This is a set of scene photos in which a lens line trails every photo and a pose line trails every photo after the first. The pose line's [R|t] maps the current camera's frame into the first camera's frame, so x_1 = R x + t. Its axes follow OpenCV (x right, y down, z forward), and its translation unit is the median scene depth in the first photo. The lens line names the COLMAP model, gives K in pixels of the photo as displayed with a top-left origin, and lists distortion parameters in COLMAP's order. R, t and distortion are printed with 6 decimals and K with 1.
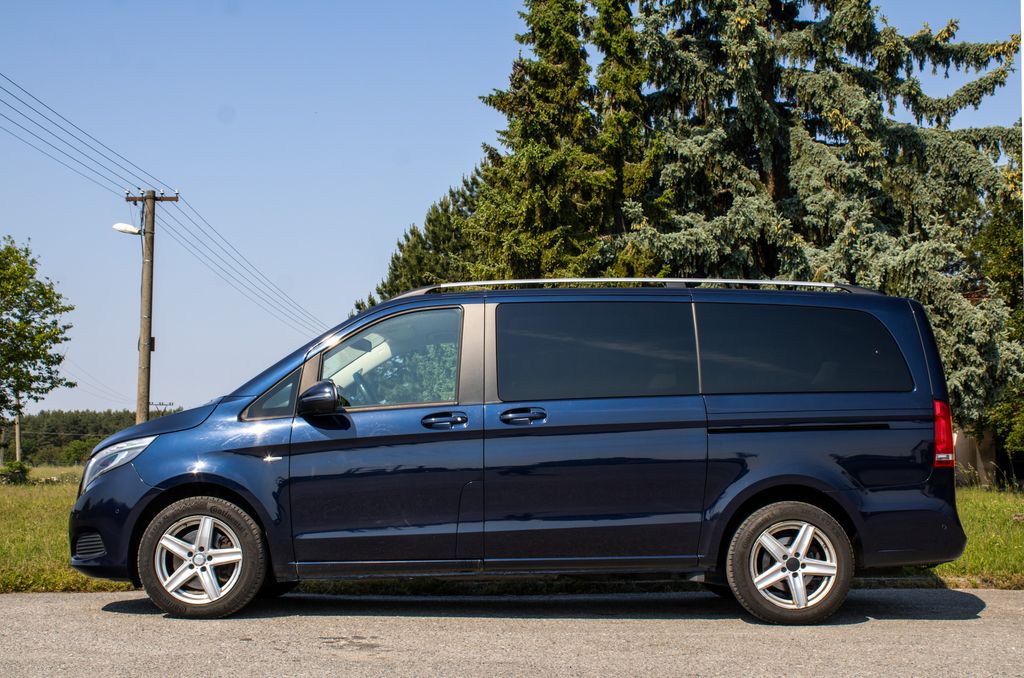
lens RADIAL K [[1353.8, 0, 512.0], [0, 1353.8, 339.0], [0, 0, 1]] dist [-0.034829, -0.012948]
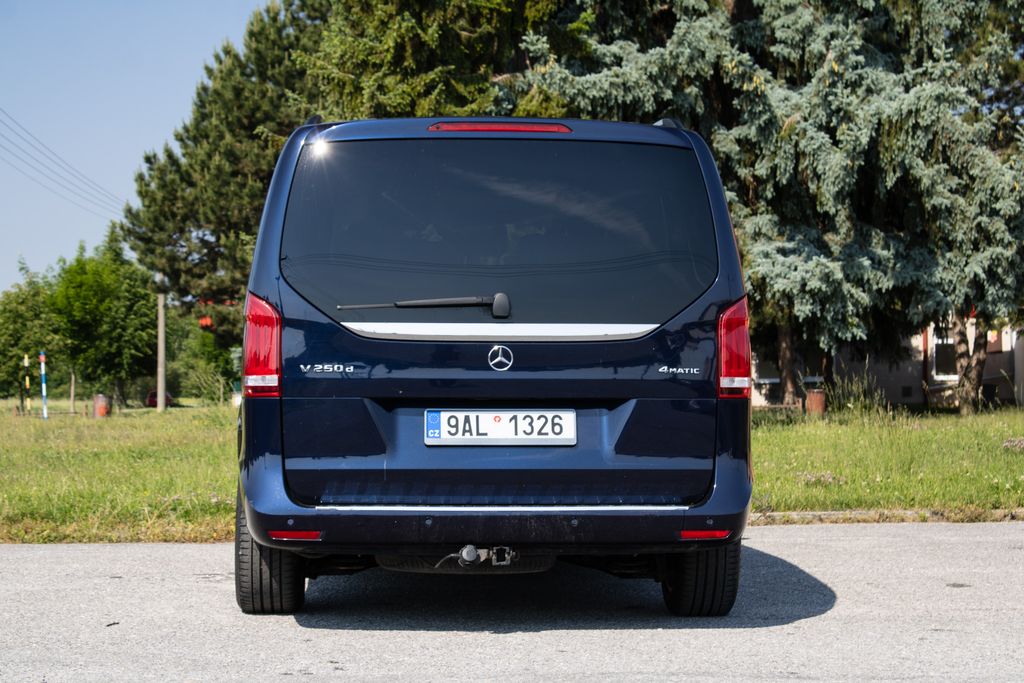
lens RADIAL K [[2085.1, 0, 512.0], [0, 2085.1, 341.5], [0, 0, 1]] dist [0.117302, 0.099436]
pose [[0.997698, -0.014193, 0.066306, -0.002869], [0.009361, 0.997315, 0.072631, -0.013880], [-0.067159, -0.071843, 0.995152, -0.134045]]
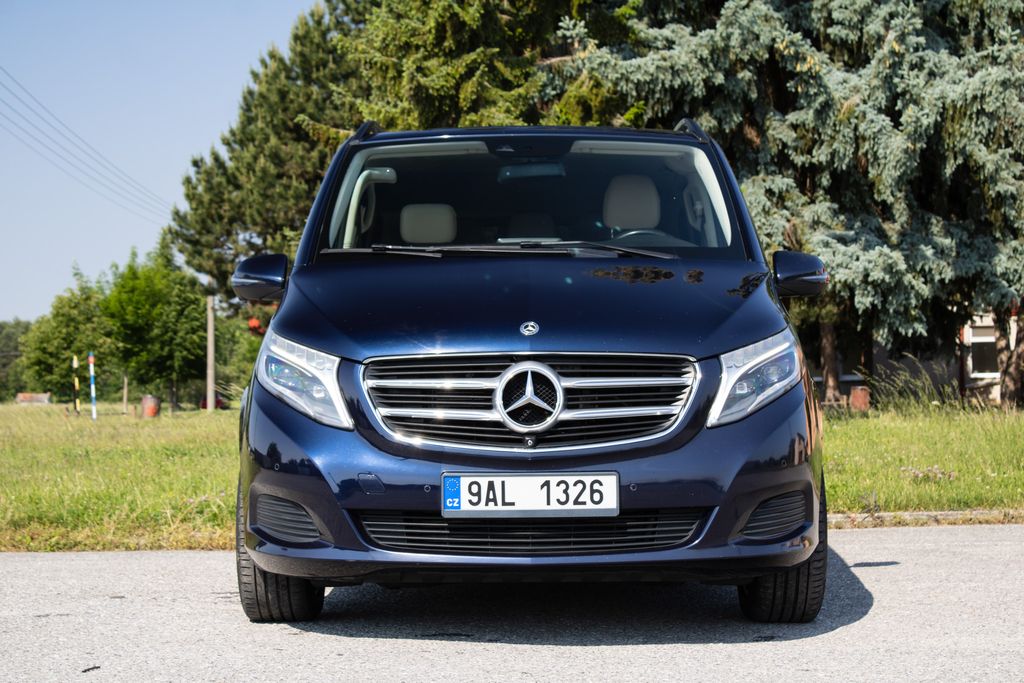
lens RADIAL K [[1979.1, 0, 493.9], [0, 1979.1, 329.0], [0, 0, 1]] dist [0.018044, 0.246915]
pose [[0.999057, -0.020162, 0.038462, -0.003258], [0.017723, 0.997874, 0.062716, -0.000895], [-0.039645, -0.061975, 0.997290, -0.041721]]
